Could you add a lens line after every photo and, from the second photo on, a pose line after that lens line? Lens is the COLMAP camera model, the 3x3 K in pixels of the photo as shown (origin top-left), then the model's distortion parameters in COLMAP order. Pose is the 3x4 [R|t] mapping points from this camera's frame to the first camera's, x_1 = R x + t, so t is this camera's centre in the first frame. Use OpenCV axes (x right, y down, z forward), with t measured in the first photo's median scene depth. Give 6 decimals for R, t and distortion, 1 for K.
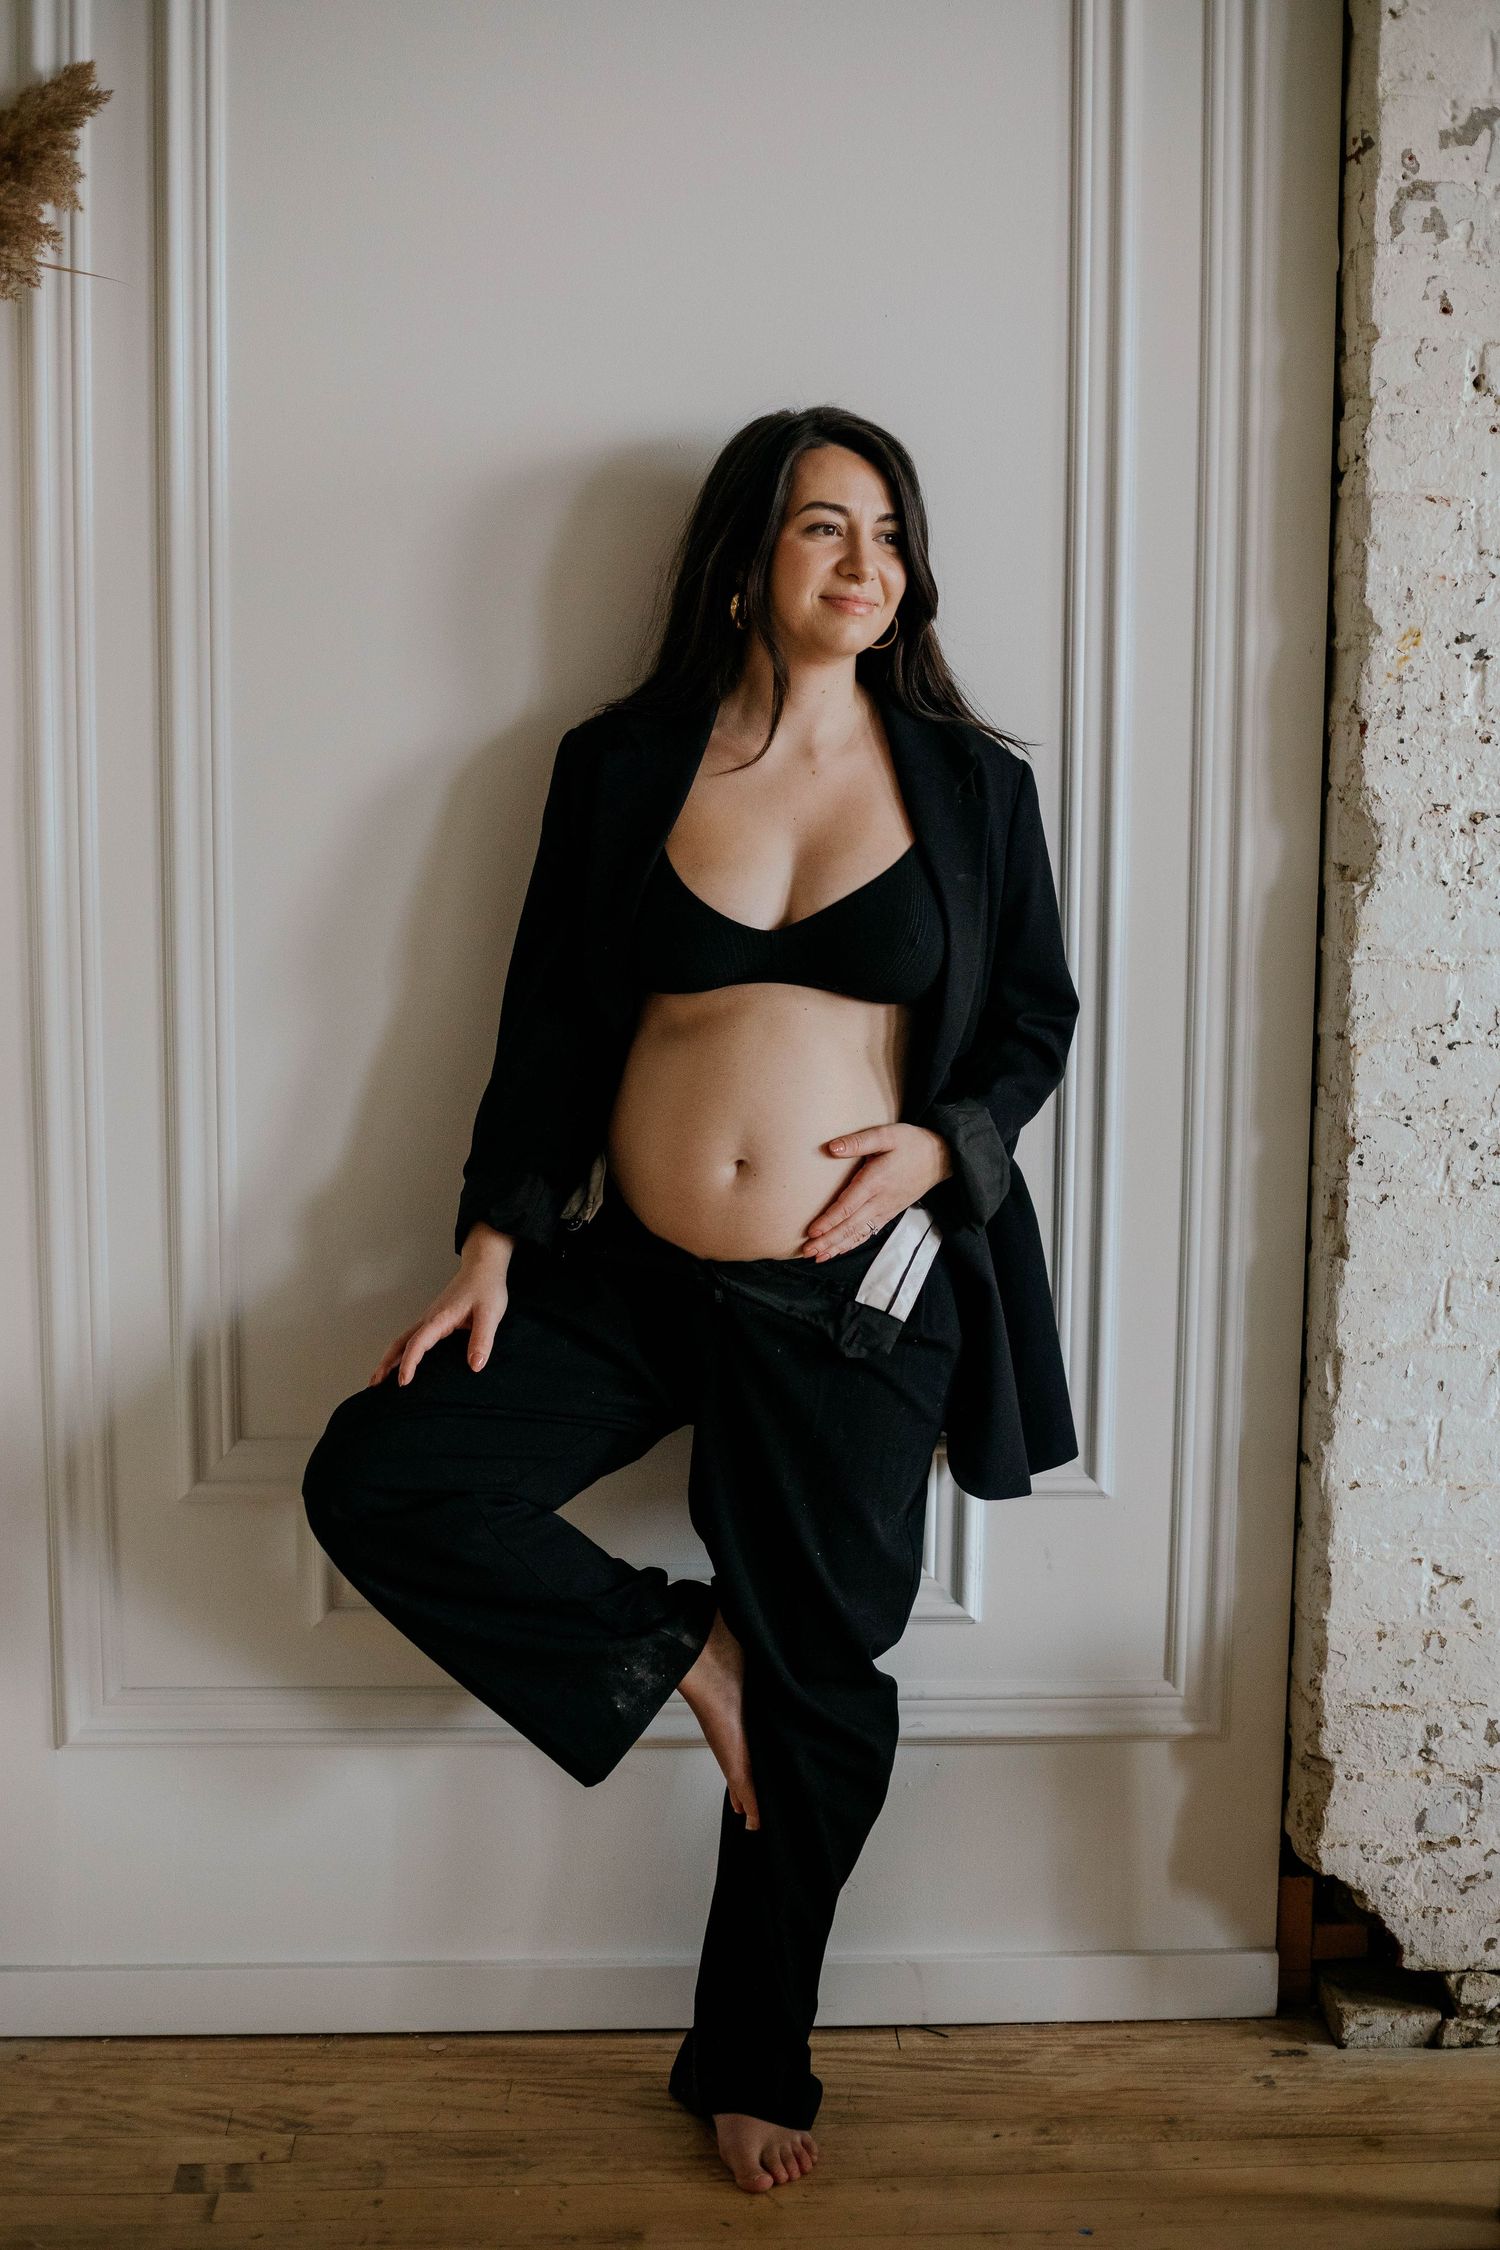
lens RADIAL K [[3275.7, 0, 746.2], [0, 3275.7, 1130.1], [0, 0, 1]] dist [-0.111347, 0.000000]
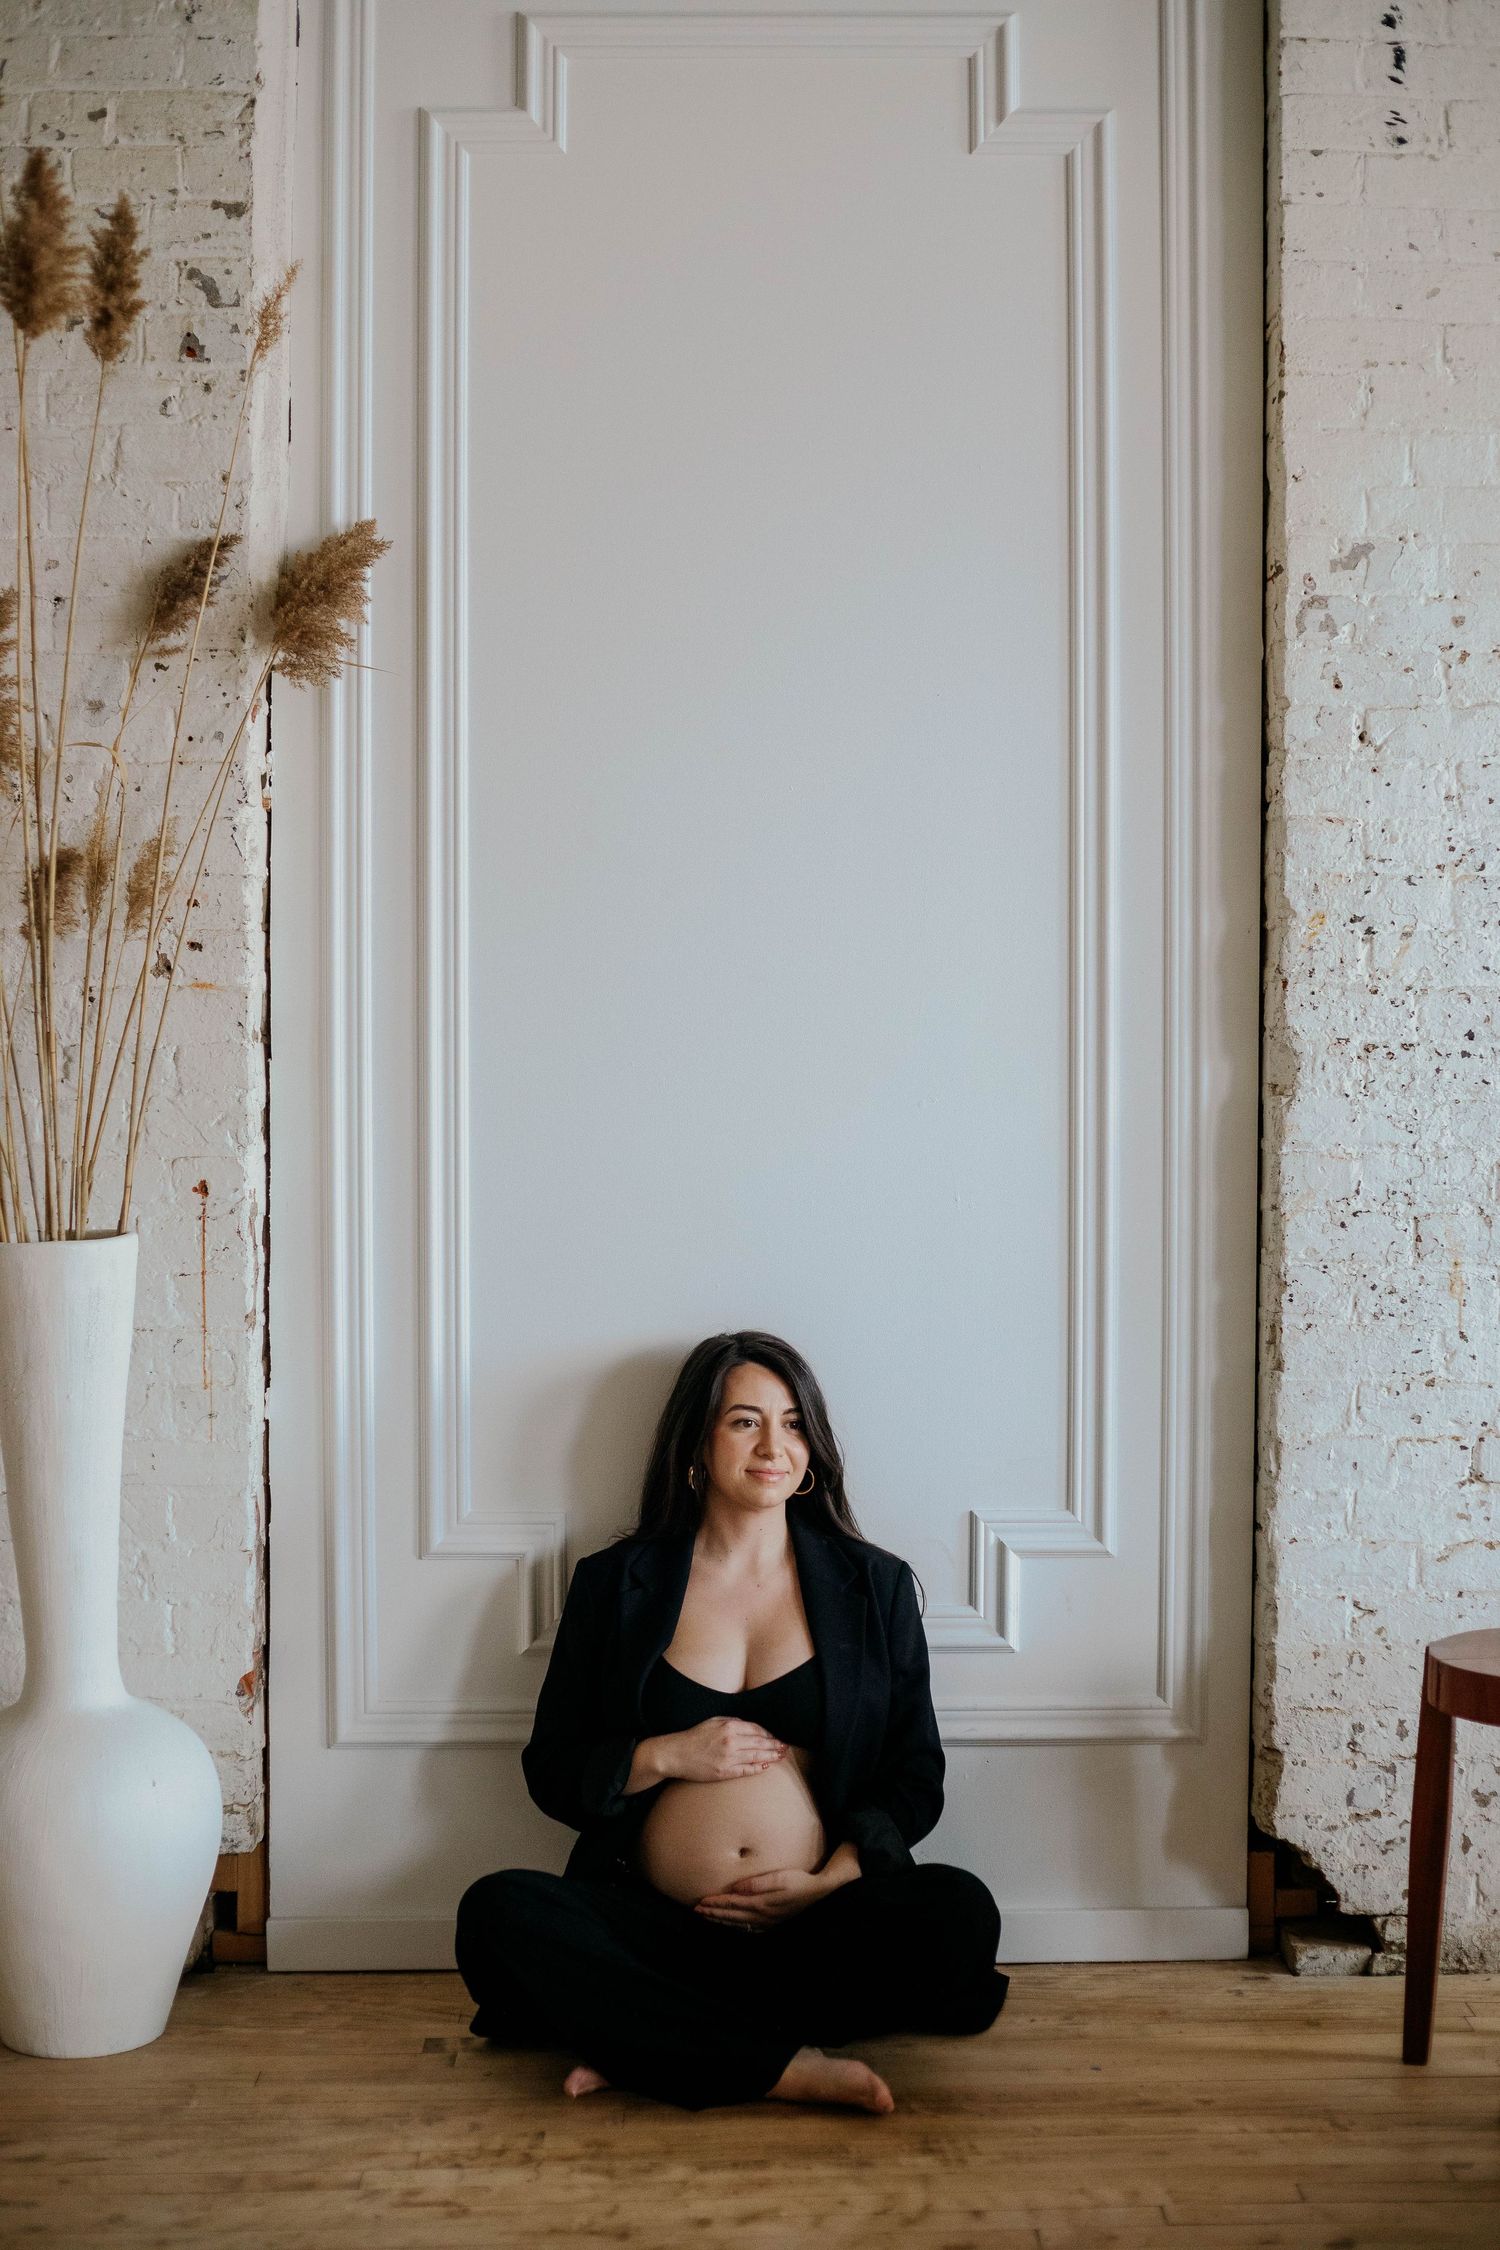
lens RADIAL K [[3275.7, 0, 759.0], [0, 3275.7, 1121.8], [0, 0, 1]] dist [-0.111347, 0.000000]
pose [[0.999783, -0.005575, -0.020060, -0.006745], [0.003187, 0.993113, -0.117120, 0.095274], [0.020575, 0.117030, 0.992915, -0.371773]]
